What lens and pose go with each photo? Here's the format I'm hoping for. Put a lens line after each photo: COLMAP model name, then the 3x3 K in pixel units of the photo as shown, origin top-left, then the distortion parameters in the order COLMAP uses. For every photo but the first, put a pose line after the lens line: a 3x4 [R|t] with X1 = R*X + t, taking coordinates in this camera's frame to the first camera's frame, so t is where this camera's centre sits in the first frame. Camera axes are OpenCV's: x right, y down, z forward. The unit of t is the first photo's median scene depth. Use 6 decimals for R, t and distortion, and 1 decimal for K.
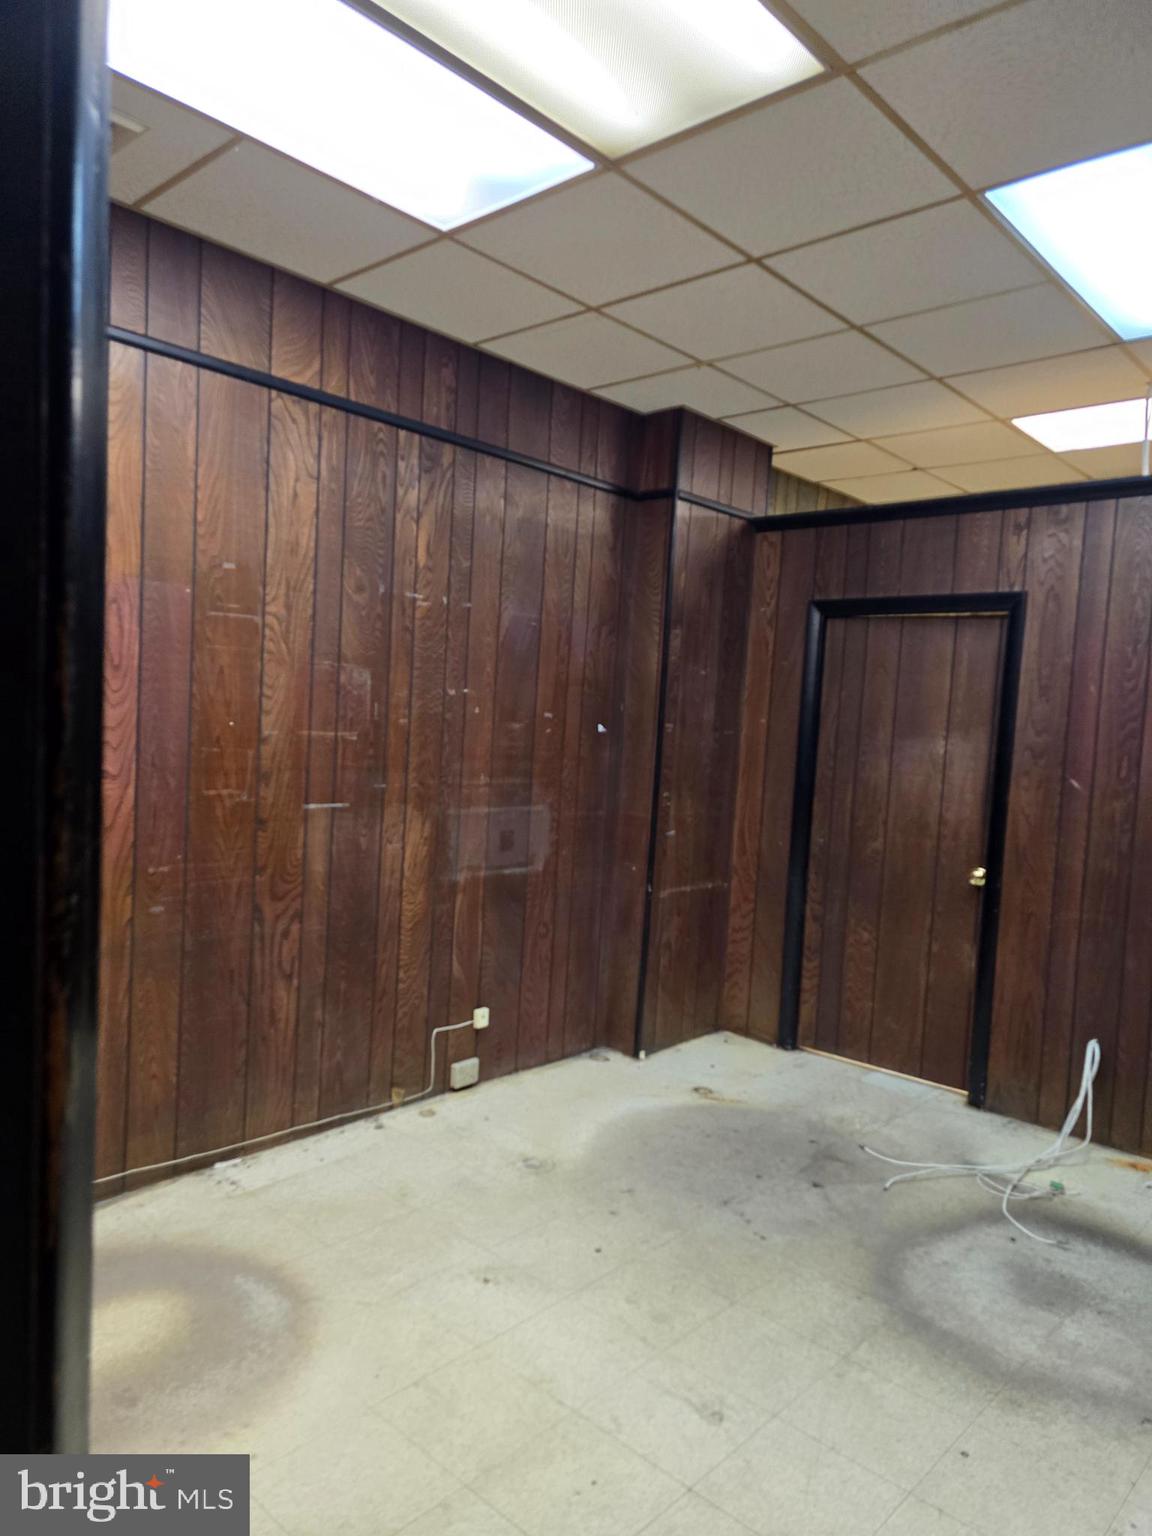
lens RADIAL K [[1058.2, 0, 589.7], [0, 1058.2, 767.9], [0, 0, 1]] dist [0.046897, -0.047305]
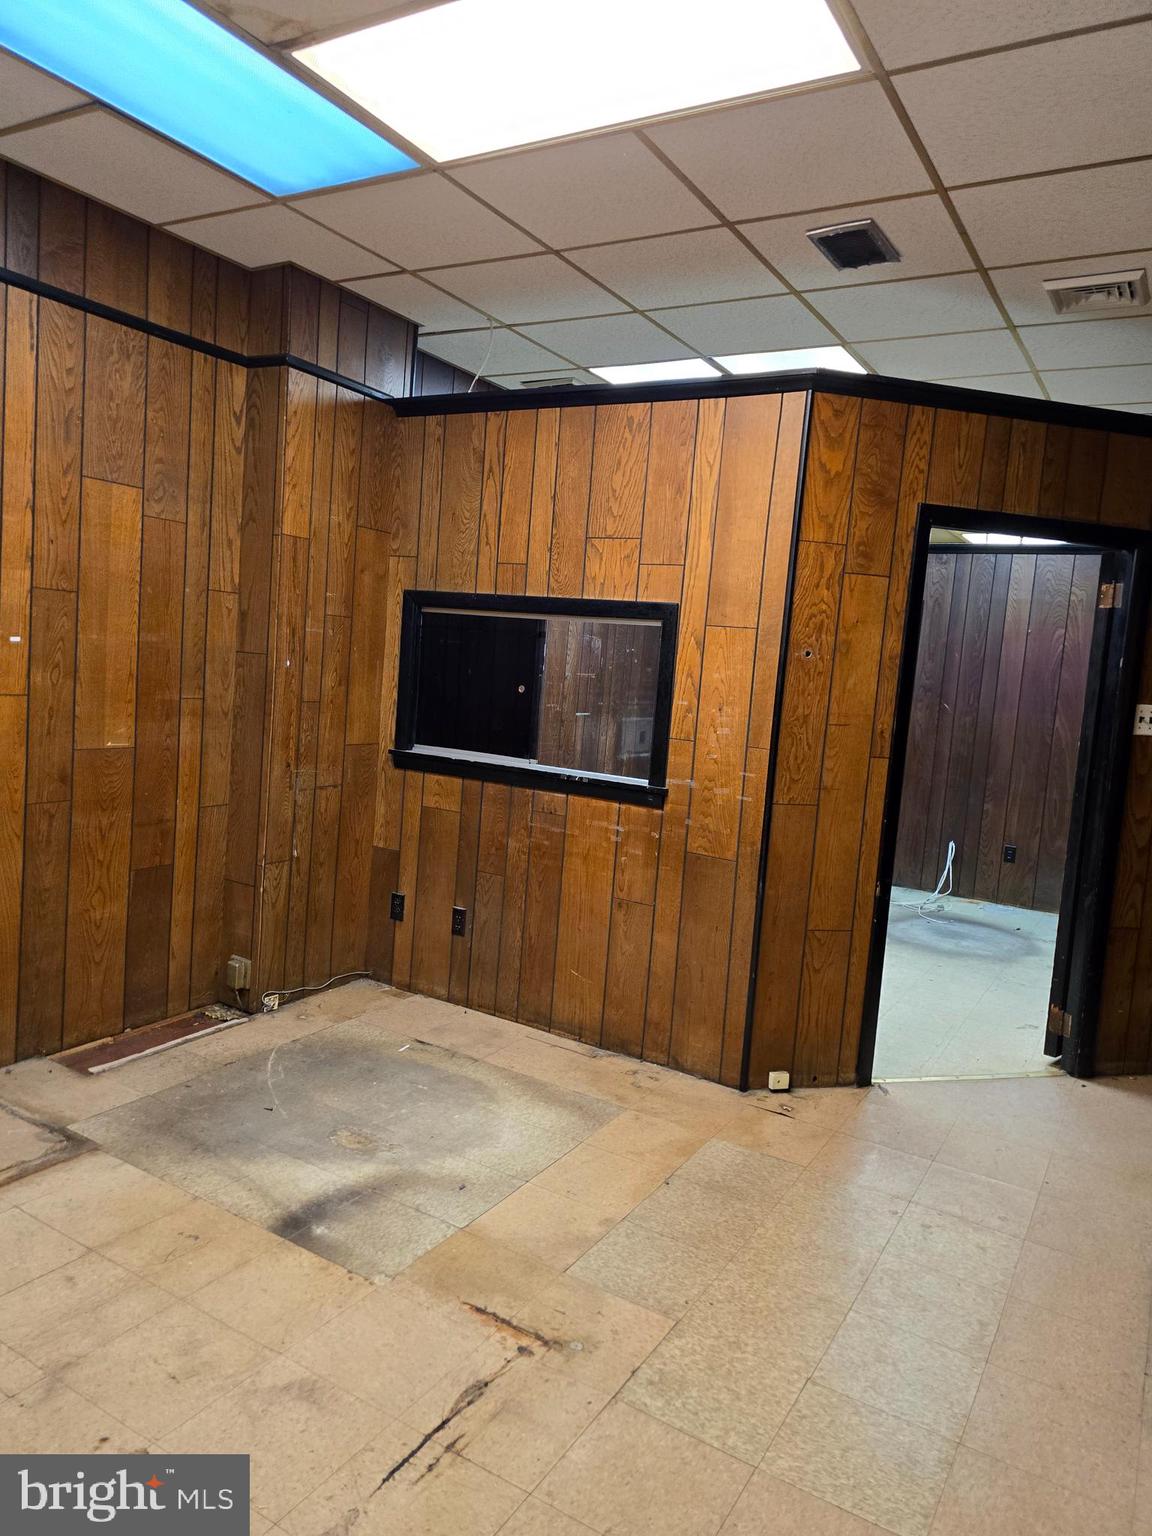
lens RADIAL K [[1058.2, 0, 563.5], [0, 1058.2, 768.2], [0, 0, 1]] dist [0.046897, -0.047305]
pose [[0.982453, -0.000894, 0.186507, -0.551418], [-0.010402, 0.998169, 0.059578, 0.018276], [-0.186219, -0.060473, 0.980645, -0.708325]]
